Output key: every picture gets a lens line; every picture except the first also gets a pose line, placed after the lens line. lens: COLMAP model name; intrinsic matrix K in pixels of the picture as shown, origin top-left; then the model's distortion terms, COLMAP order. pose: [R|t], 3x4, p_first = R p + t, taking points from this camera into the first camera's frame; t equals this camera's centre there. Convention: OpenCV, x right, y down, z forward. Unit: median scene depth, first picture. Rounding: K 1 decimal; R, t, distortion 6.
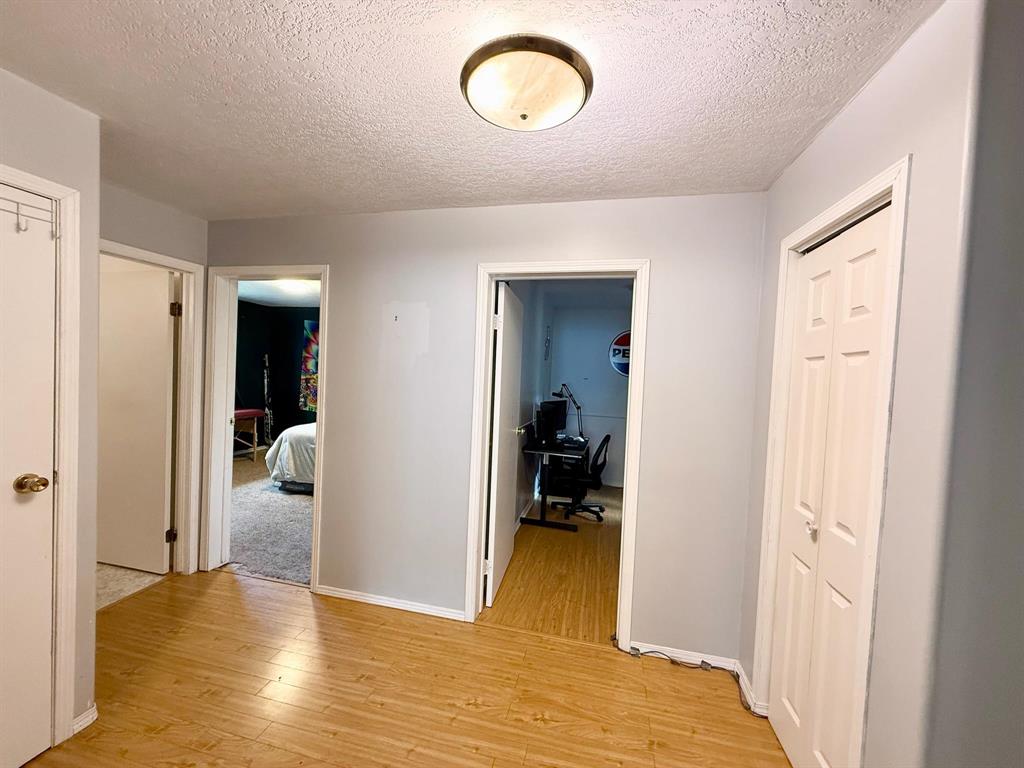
lens RADIAL K [[407.6, 0, 510.8], [0, 407.6, 381.2], [0, 0, 1]] dist [-0.000327, -0.000287]
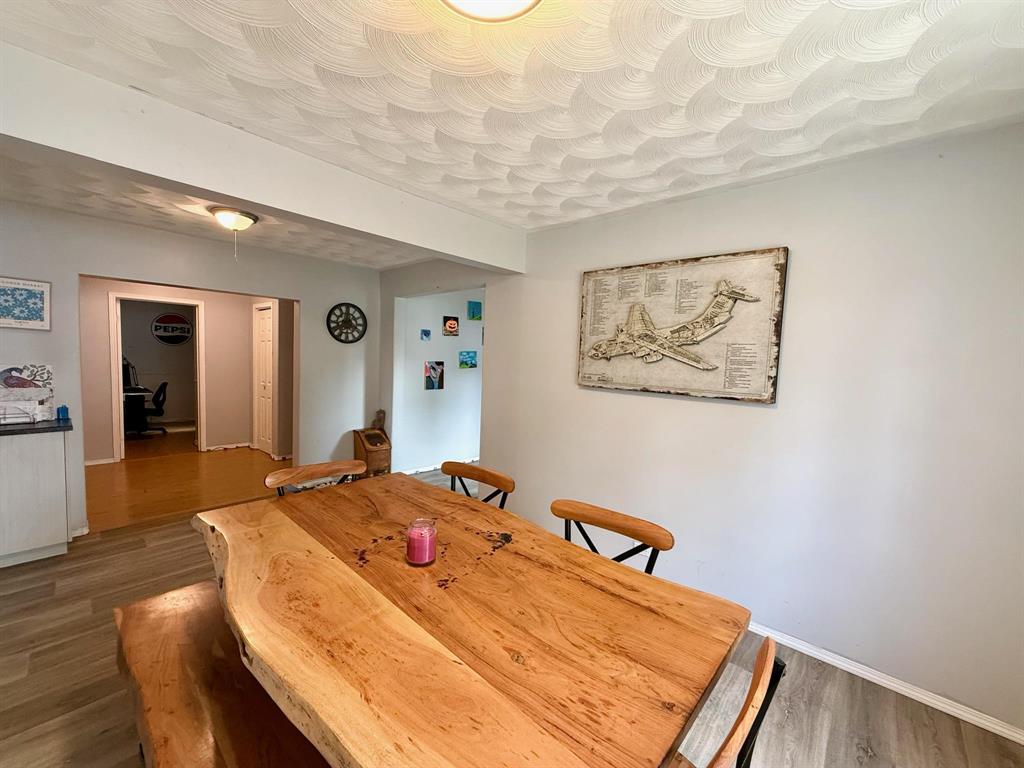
lens RADIAL K [[407.6, 0, 510.4], [0, 407.6, 383.1], [0, 0, 1]] dist [-0.000327, -0.000287]
pose [[0.493876, -0.081093, 0.865743, -0.412239], [0.007651, 0.996008, 0.088930, 0.002688], [-0.869499, -0.037296, 0.492525, -0.835896]]
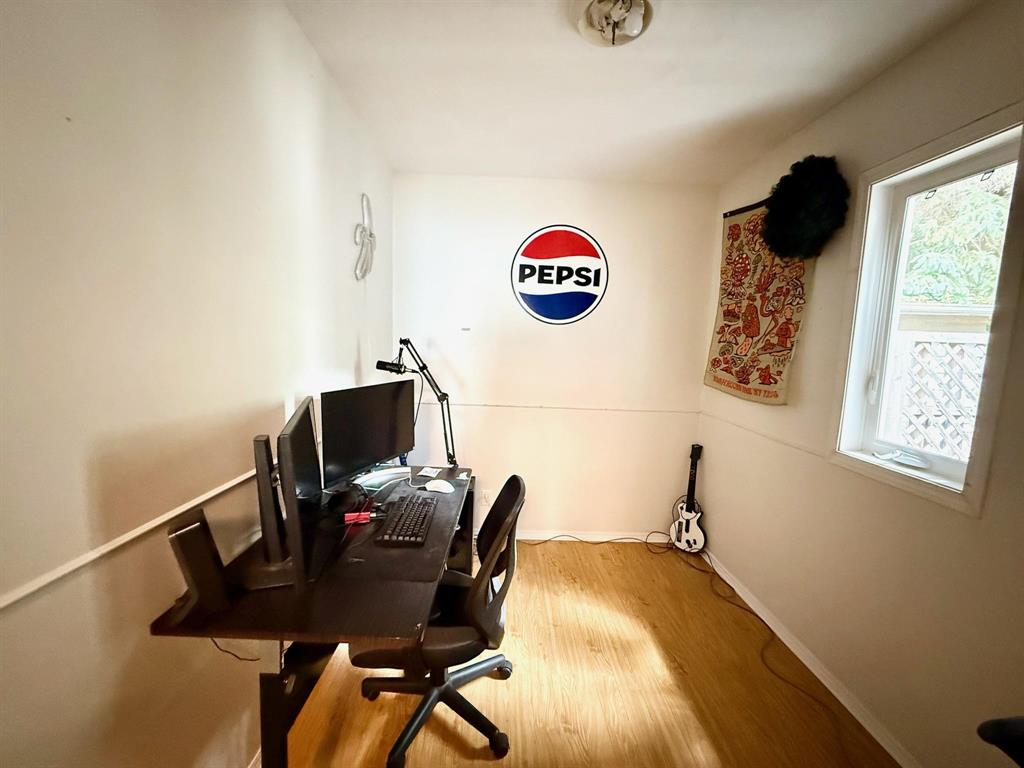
lens RADIAL K [[407.6, 0, 509.4], [0, 407.6, 384.1], [0, 0, 1]] dist [-0.000327, -0.000287]
pose [[0.970310, -0.046020, 0.237447, 0.133108], [0.023068, 0.994865, 0.098548, 0.013402], [-0.240763, -0.090145, 0.966389, 0.588029]]
